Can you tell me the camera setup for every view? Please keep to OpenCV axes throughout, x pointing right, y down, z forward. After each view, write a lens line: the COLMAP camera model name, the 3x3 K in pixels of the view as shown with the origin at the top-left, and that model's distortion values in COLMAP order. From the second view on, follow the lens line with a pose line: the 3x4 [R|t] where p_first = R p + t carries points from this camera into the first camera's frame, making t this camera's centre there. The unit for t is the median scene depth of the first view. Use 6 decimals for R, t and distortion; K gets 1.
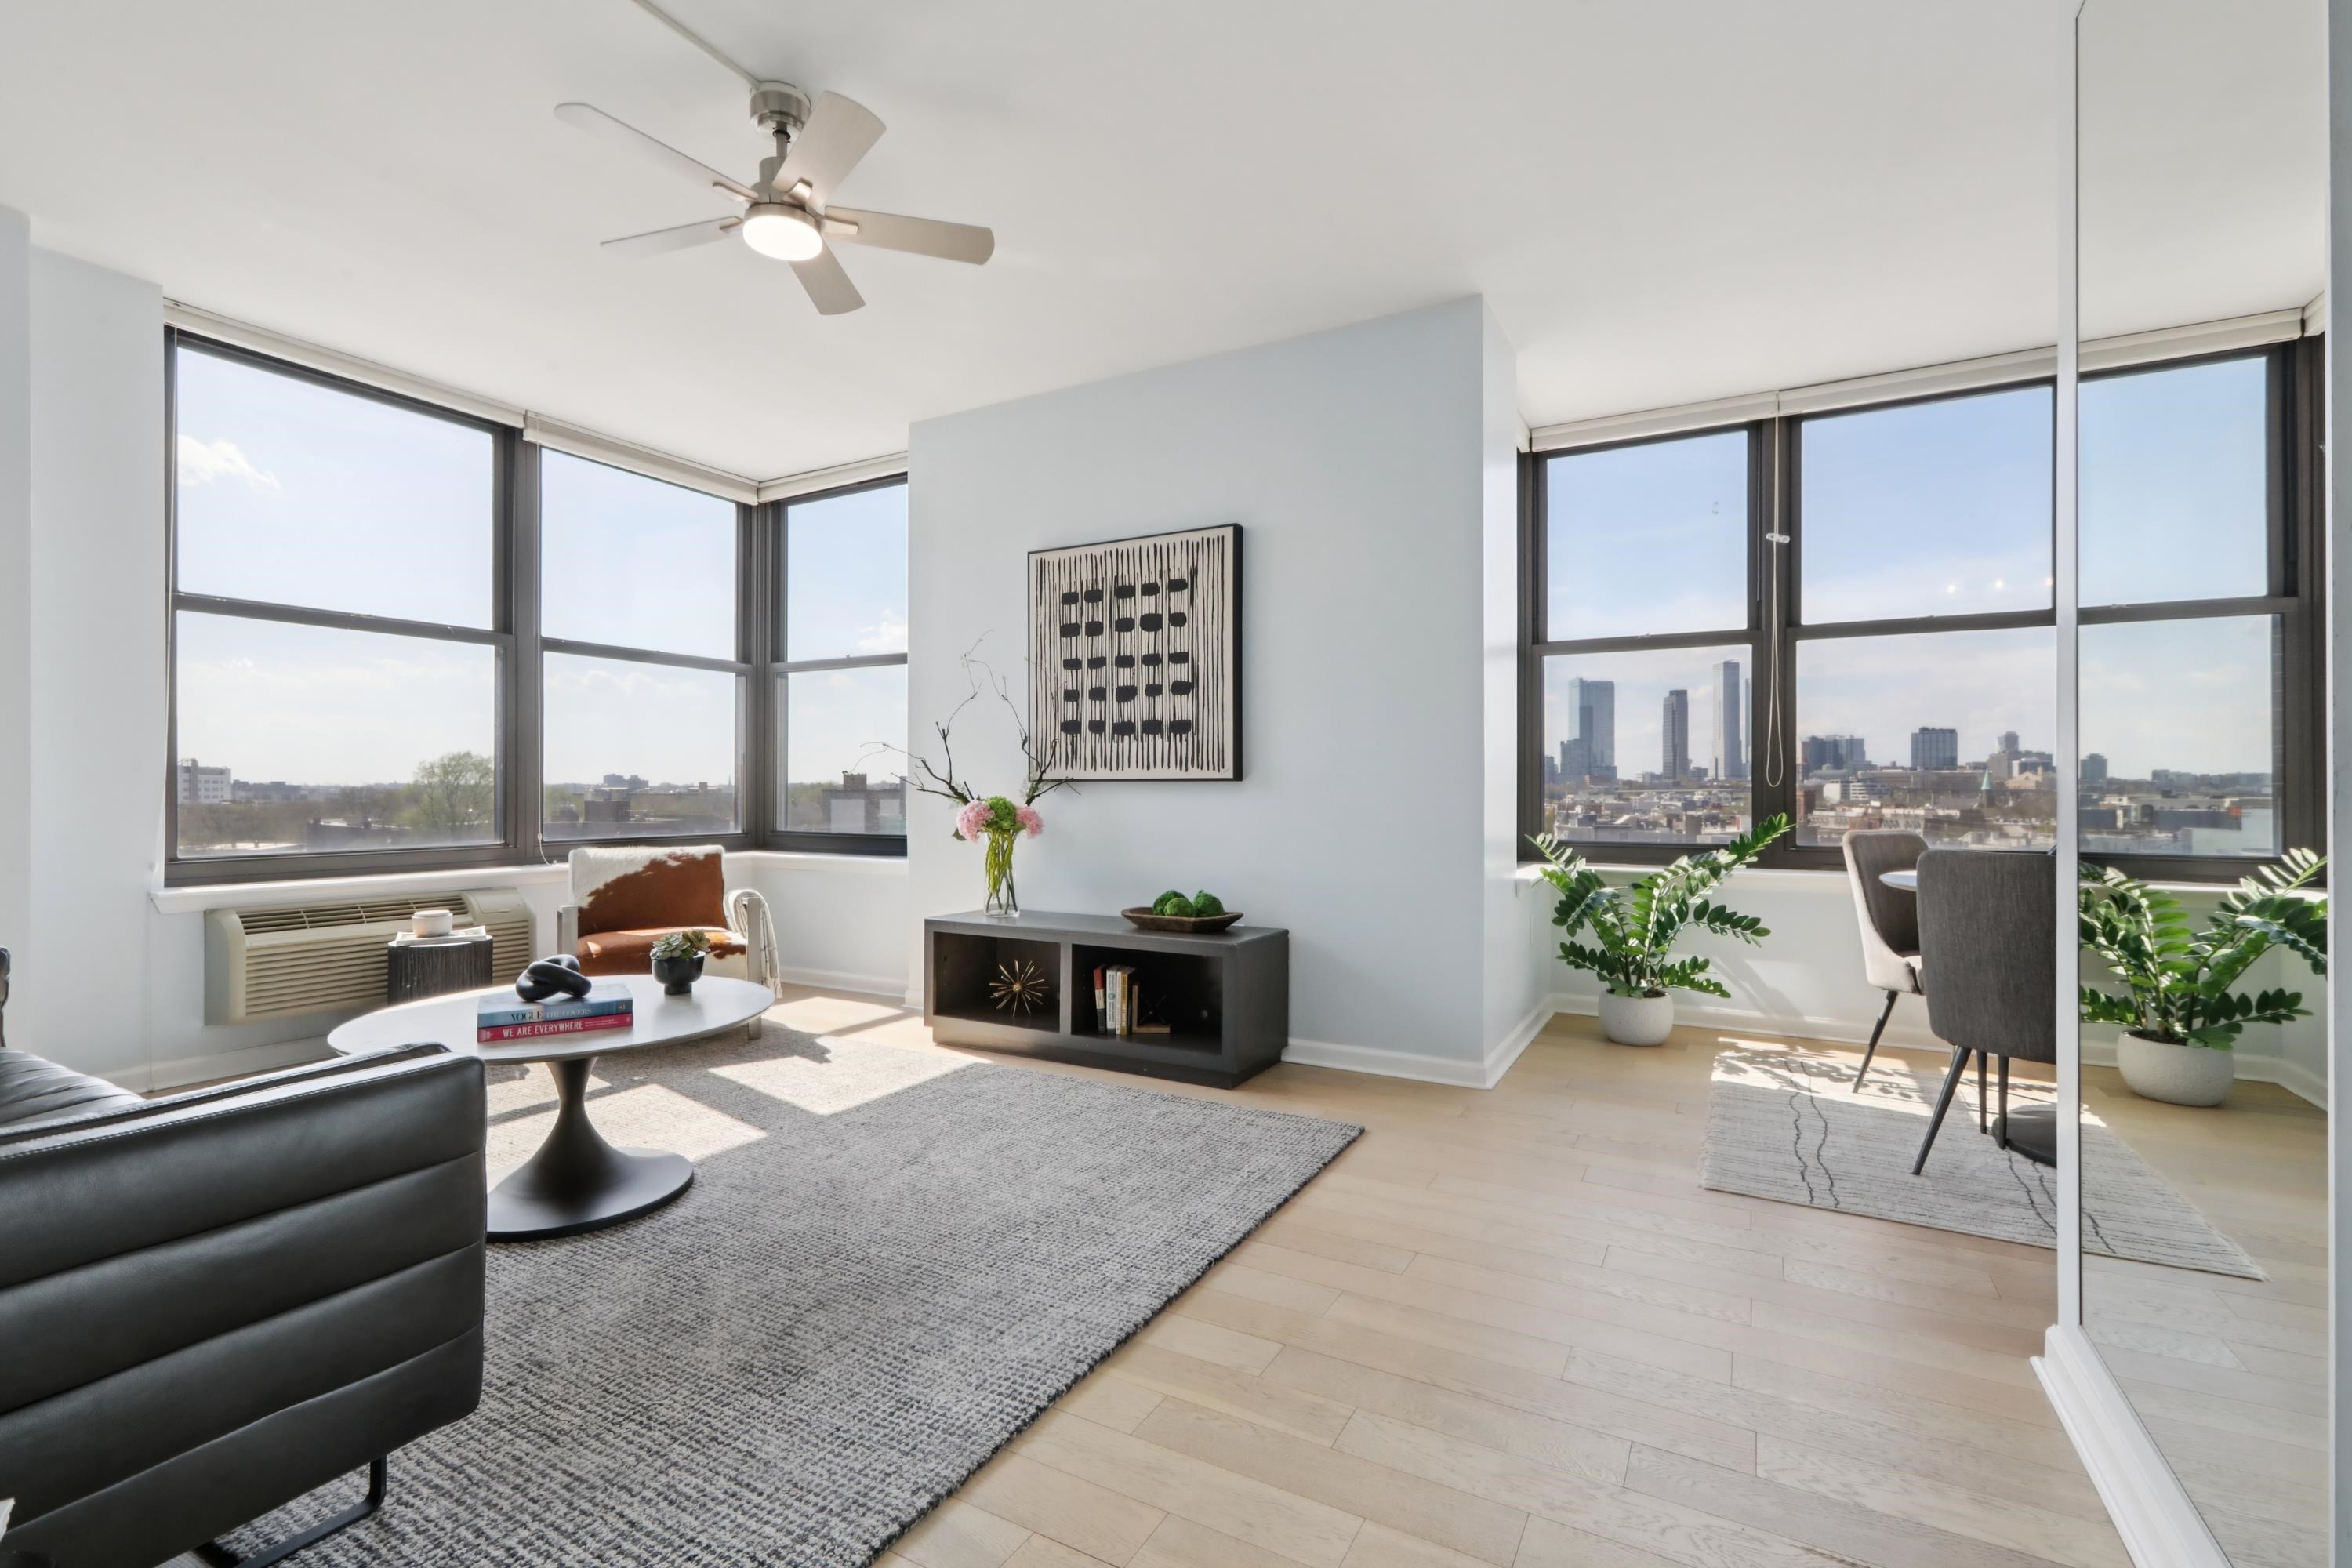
lens RADIAL K [[1061.4, 0, 1174.5], [0, 1061.4, 781.8], [0, 0, 1]] dist [-0.000040, 0.001605]
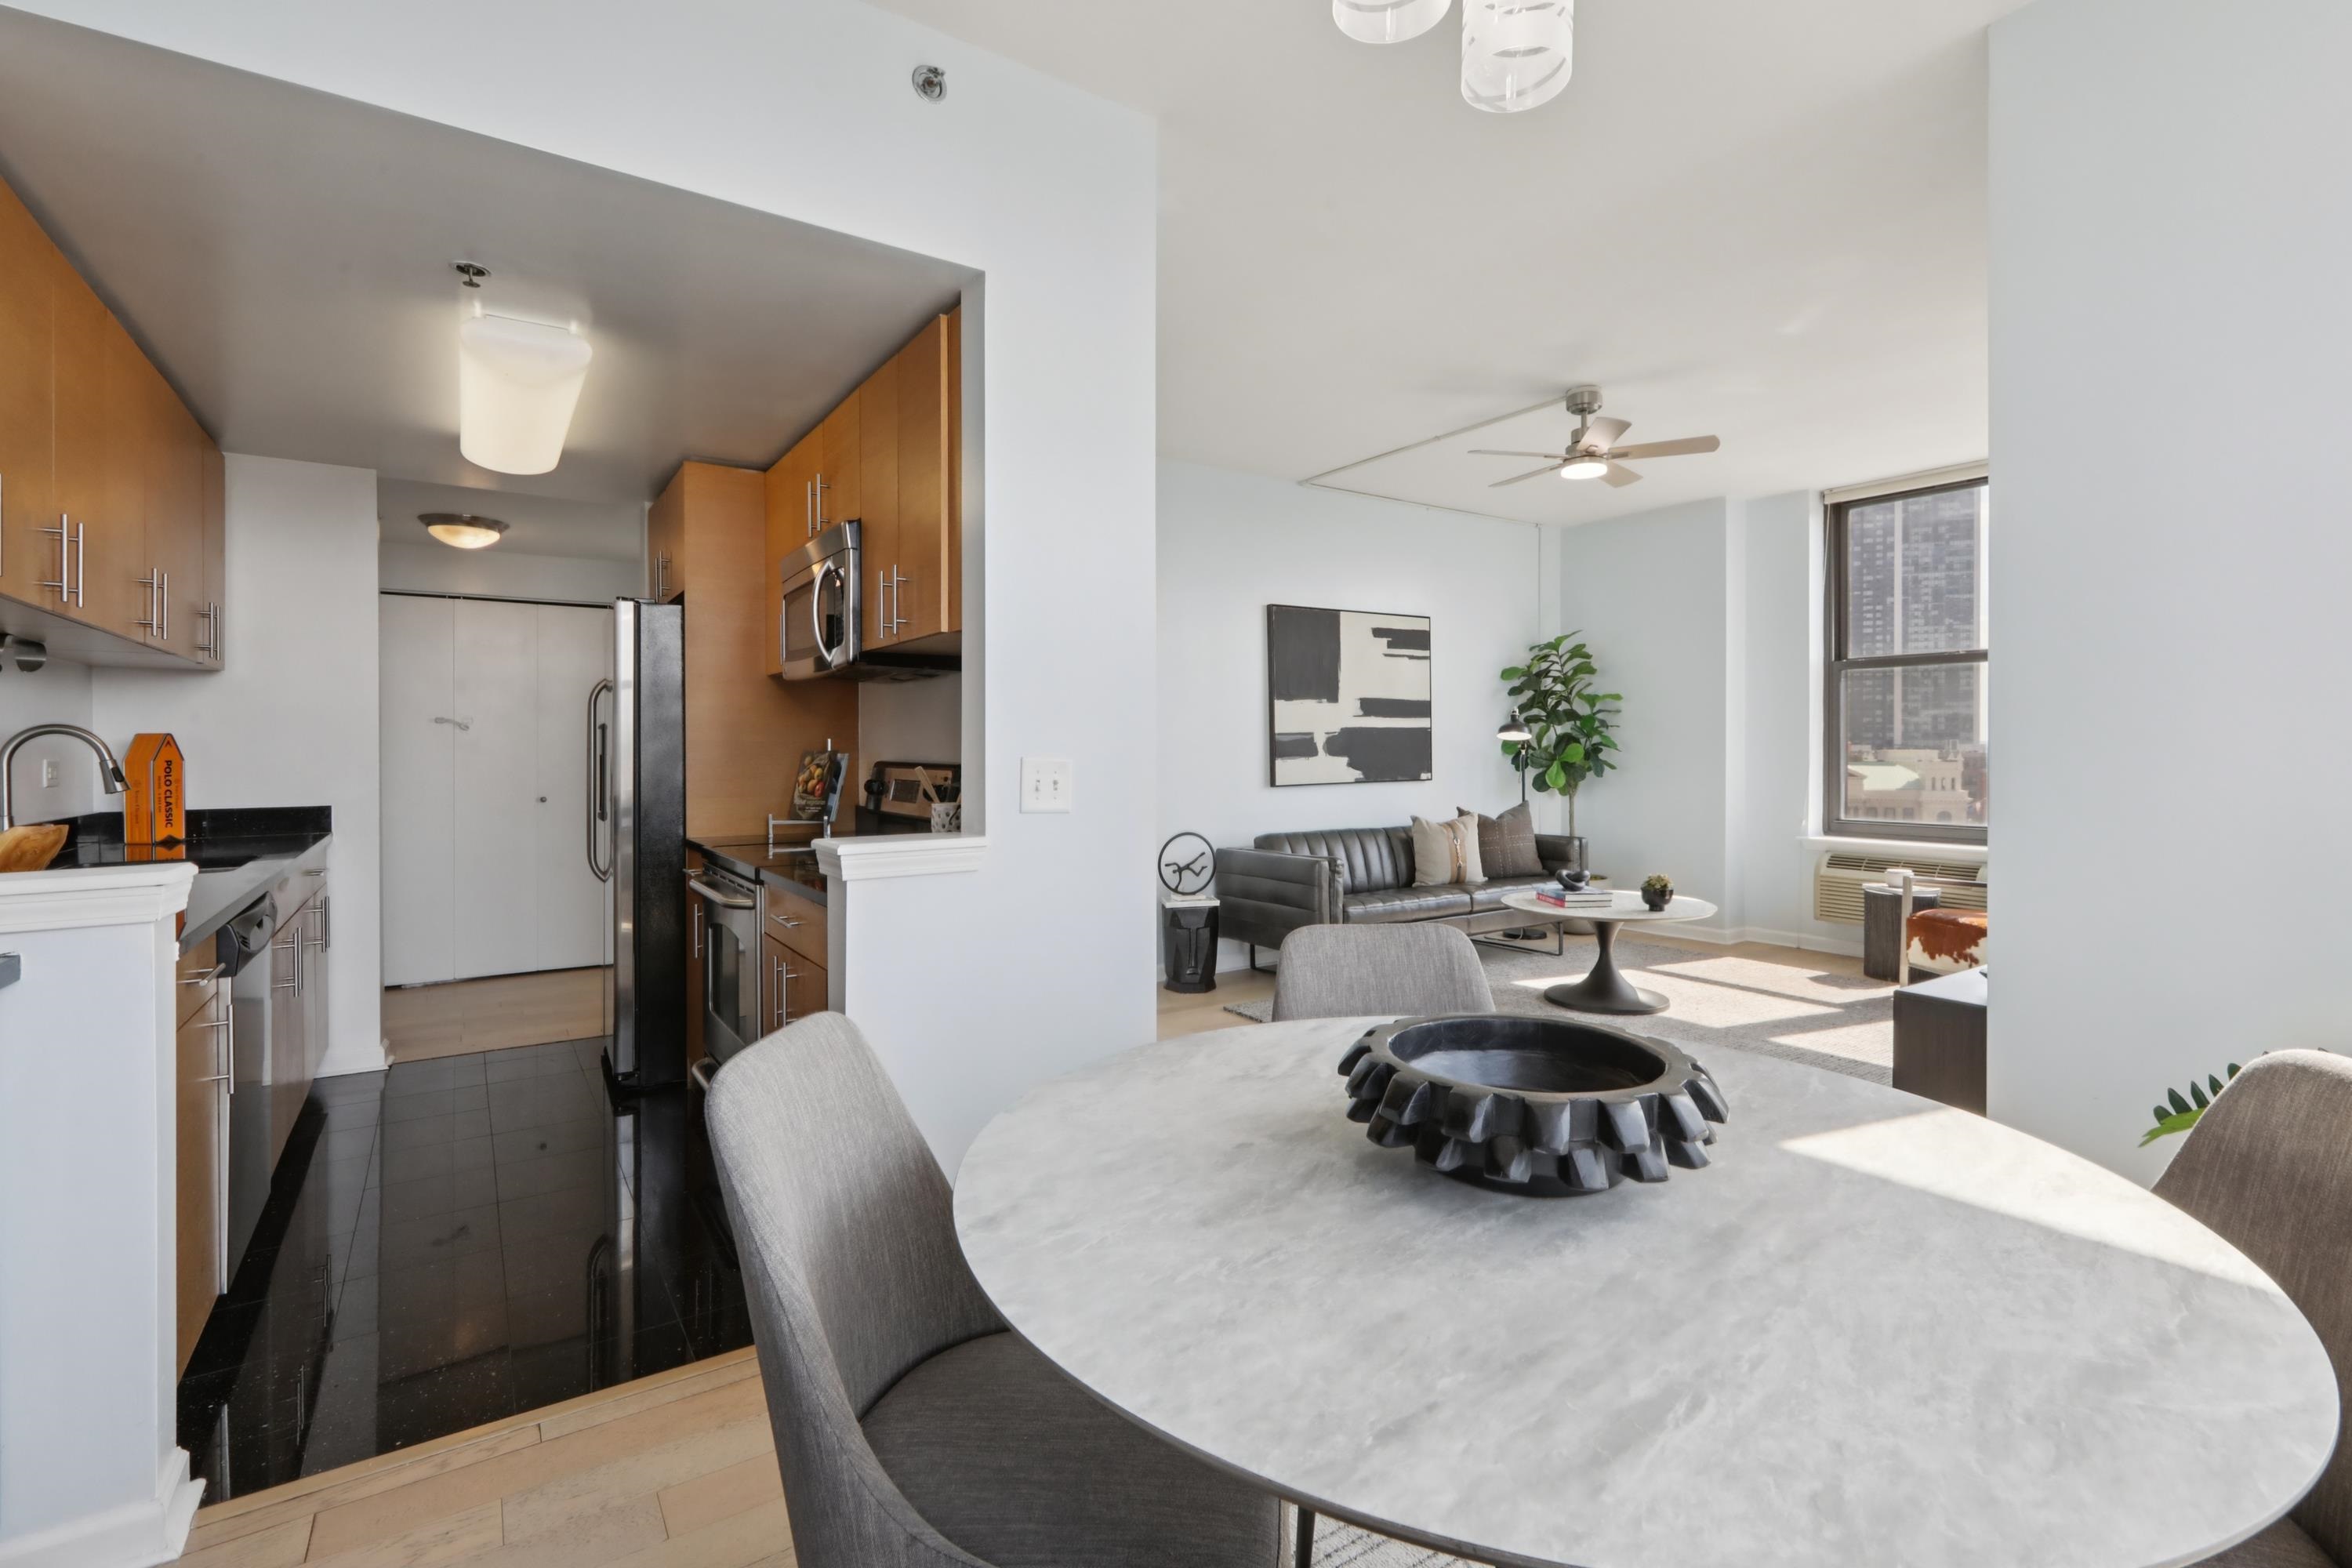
lens RADIAL K [[1061.4, 0, 1179.2], [0, 1061.4, 758.7], [0, 0, 1]] dist [-0.000040, 0.001605]
pose [[-0.437218, 0.010702, -0.899292, 0.985203], [0.006688, 0.999940, 0.008648, -0.043352], [0.899331, -0.002234, -0.437263, 0.762349]]
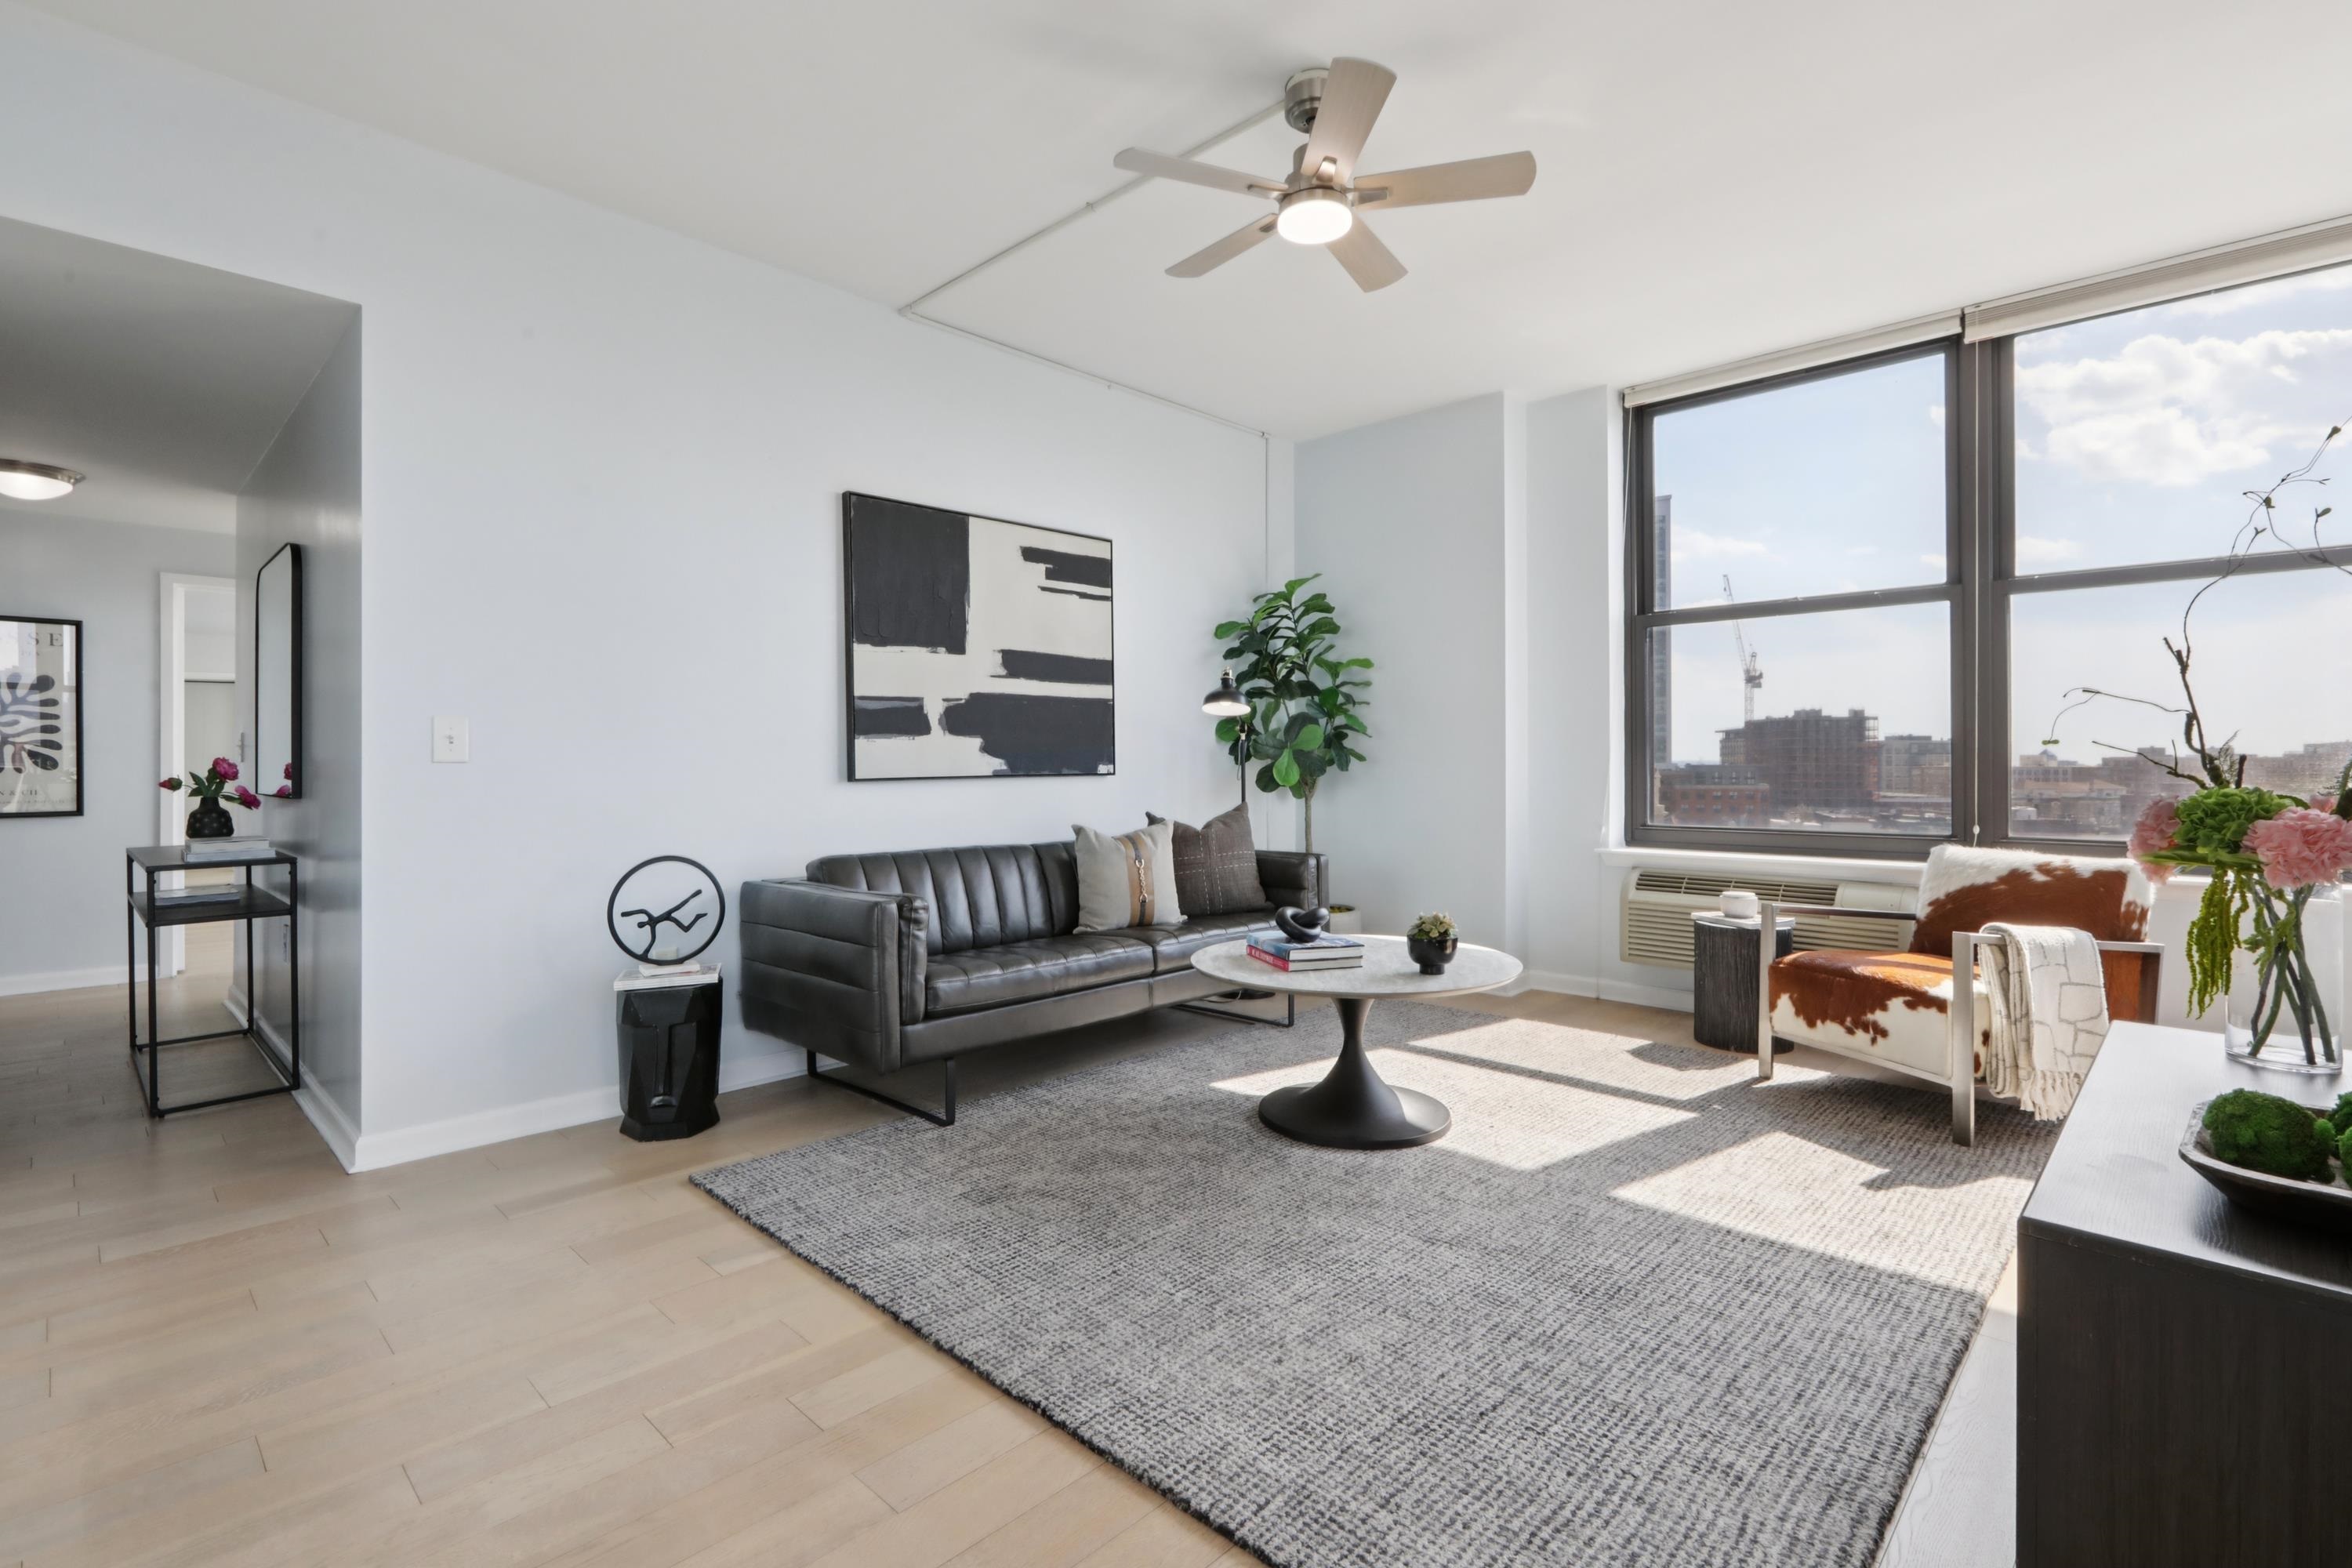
lens RADIAL K [[1061.4, 0, 1136.1], [0, 1061.4, 771.0], [0, 0, 1]] dist [-0.000040, 0.001605]
pose [[-0.266510, 0.004520, -0.963821, 0.419783], [0.007302, 0.999970, 0.002670, 0.000448], [0.963804, -0.006326, -0.266535, 0.721222]]
